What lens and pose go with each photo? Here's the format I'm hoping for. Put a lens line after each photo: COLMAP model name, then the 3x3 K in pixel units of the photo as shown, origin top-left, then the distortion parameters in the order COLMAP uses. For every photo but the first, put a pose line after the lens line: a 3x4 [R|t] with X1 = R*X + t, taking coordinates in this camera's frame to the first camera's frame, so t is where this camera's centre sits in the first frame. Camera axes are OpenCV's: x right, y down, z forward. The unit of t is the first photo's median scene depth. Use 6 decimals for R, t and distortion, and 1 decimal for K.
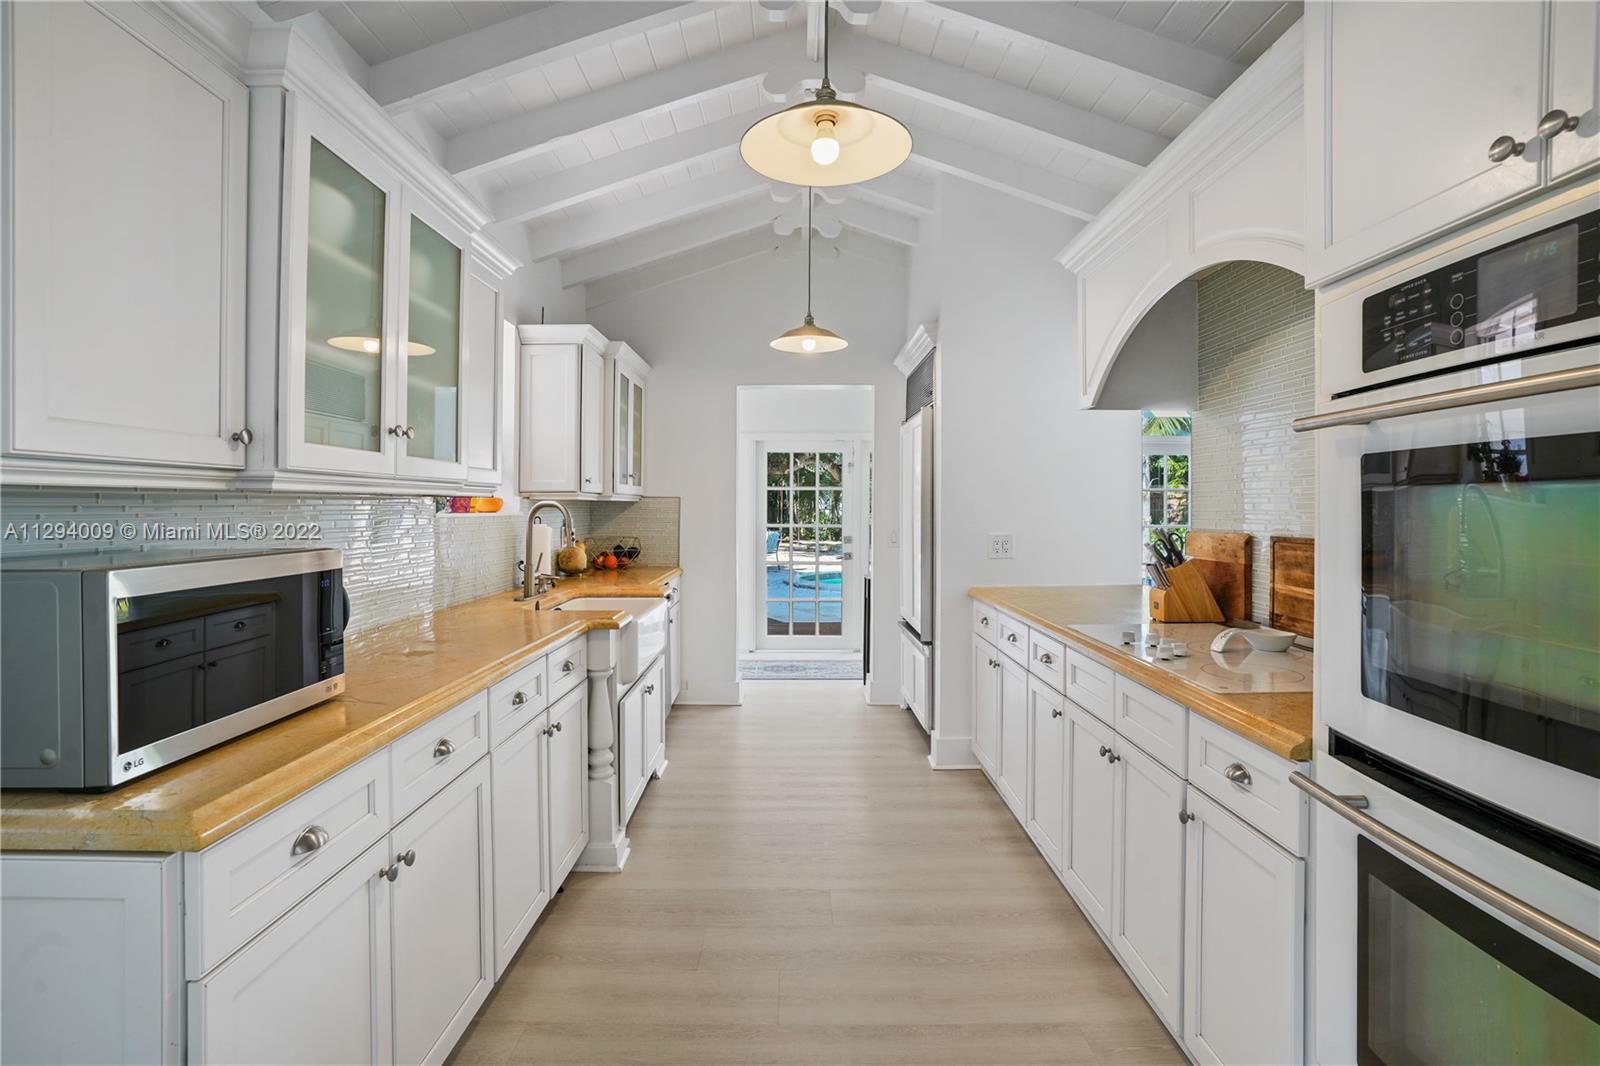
lens RADIAL K [[761.4, 0, 796.0], [0, 761.4, 512.1], [0, 0, 1]] dist [-0.044309, 0.009531]
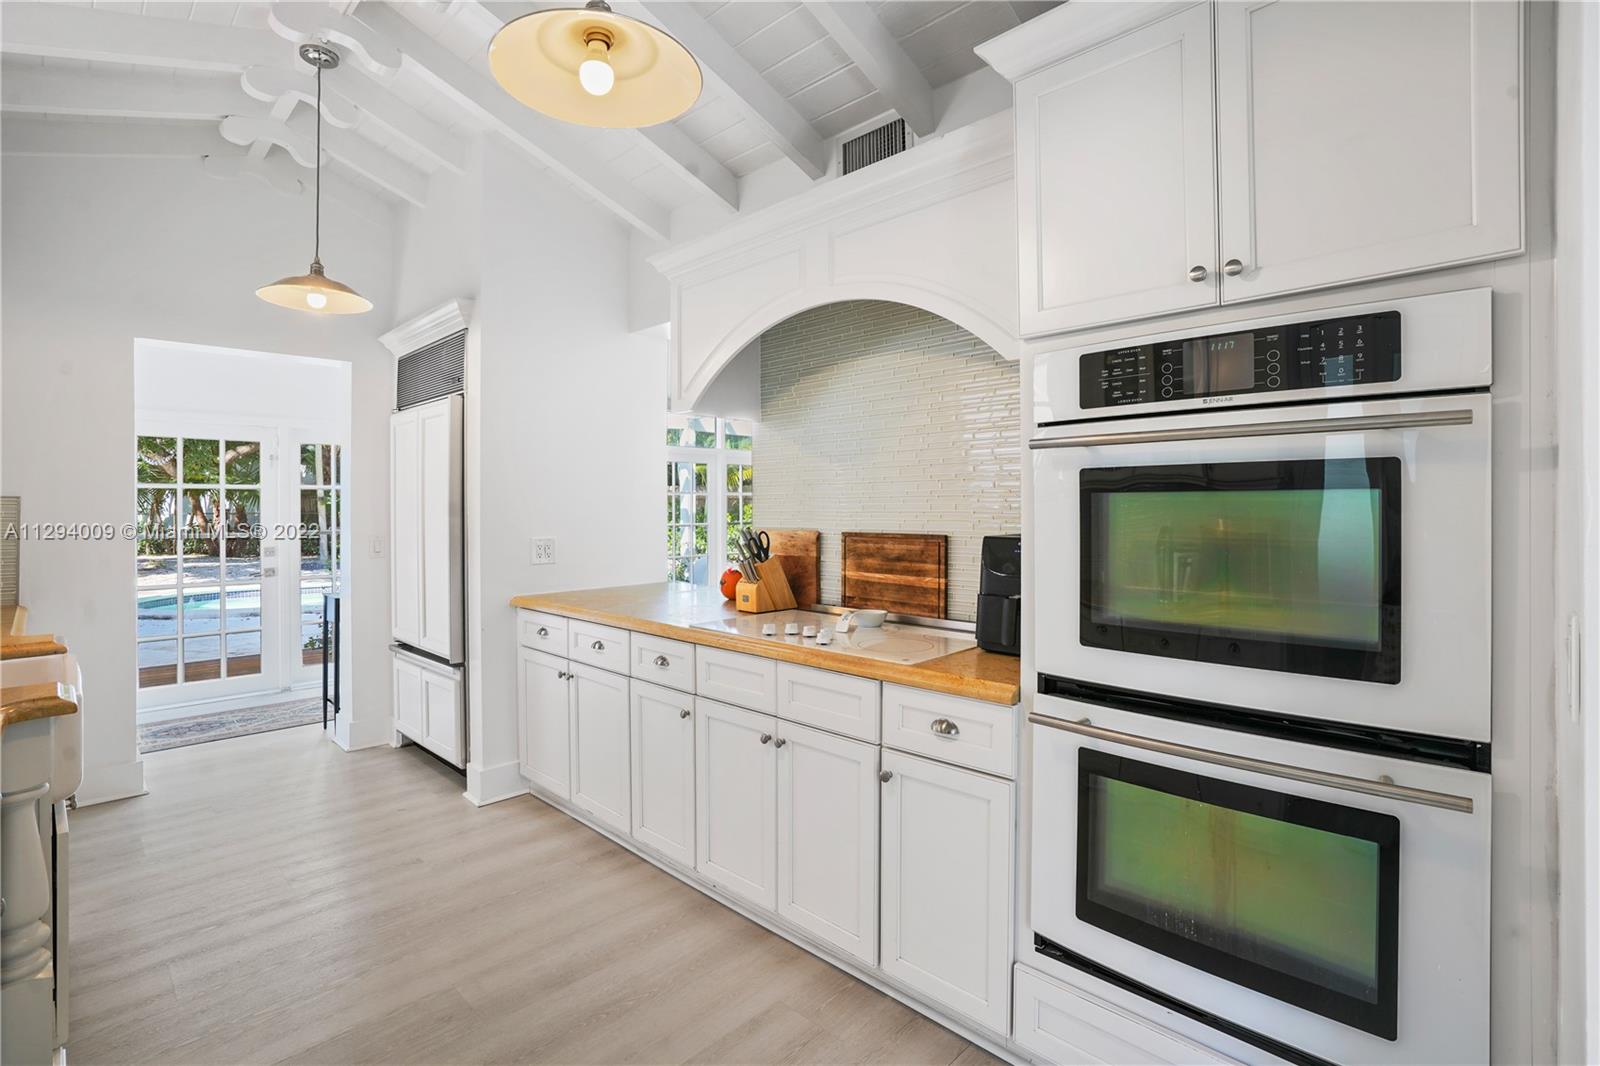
lens RADIAL K [[761.4, 0, 785.7], [0, 761.4, 507.6], [0, 0, 1]] dist [-0.044309, 0.009531]
pose [[0.700839, -0.001961, 0.713317, -0.279830], [0.008241, 0.999952, -0.005347, -0.001526], [-0.713272, 0.009626, 0.700822, 0.190340]]
